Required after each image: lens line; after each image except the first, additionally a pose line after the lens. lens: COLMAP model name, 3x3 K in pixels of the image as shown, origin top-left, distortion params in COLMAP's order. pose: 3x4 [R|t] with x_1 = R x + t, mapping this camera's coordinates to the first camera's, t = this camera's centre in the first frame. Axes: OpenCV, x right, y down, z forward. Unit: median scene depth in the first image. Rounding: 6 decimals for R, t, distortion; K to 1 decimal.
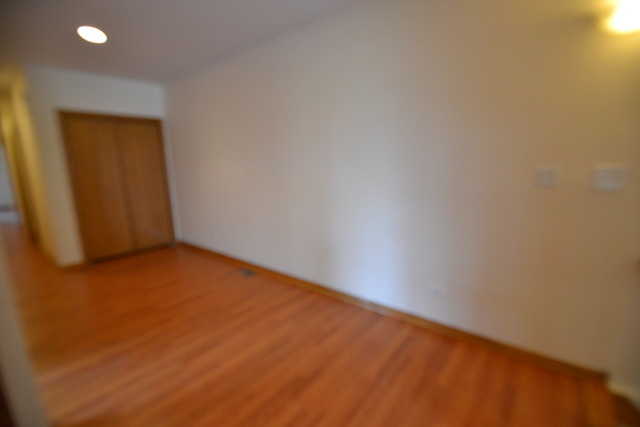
lens RADIAL K [[284.2, 0, 321.2], [0, 284.2, 215.8], [0, 0, 1]] dist [0.001010, -0.012811]
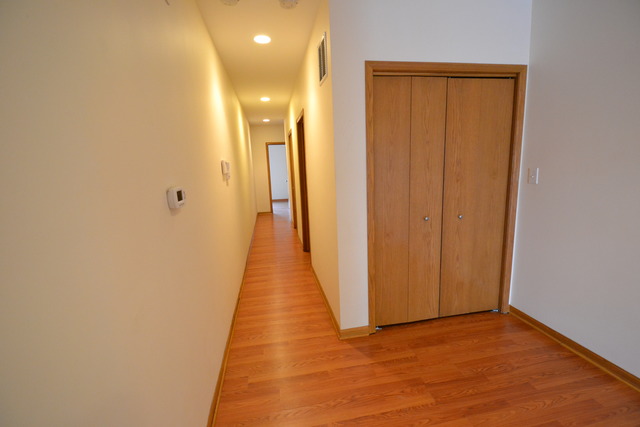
lens RADIAL K [[284.2, 0, 321.2], [0, 284.2, 215.8], [0, 0, 1]] dist [0.001010, -0.012811]
pose [[0.756453, 0.108371, -0.645008, -0.517460], [-0.099690, 0.993759, 0.050052, -0.080676], [0.646406, 0.026439, 0.762535, 0.442016]]
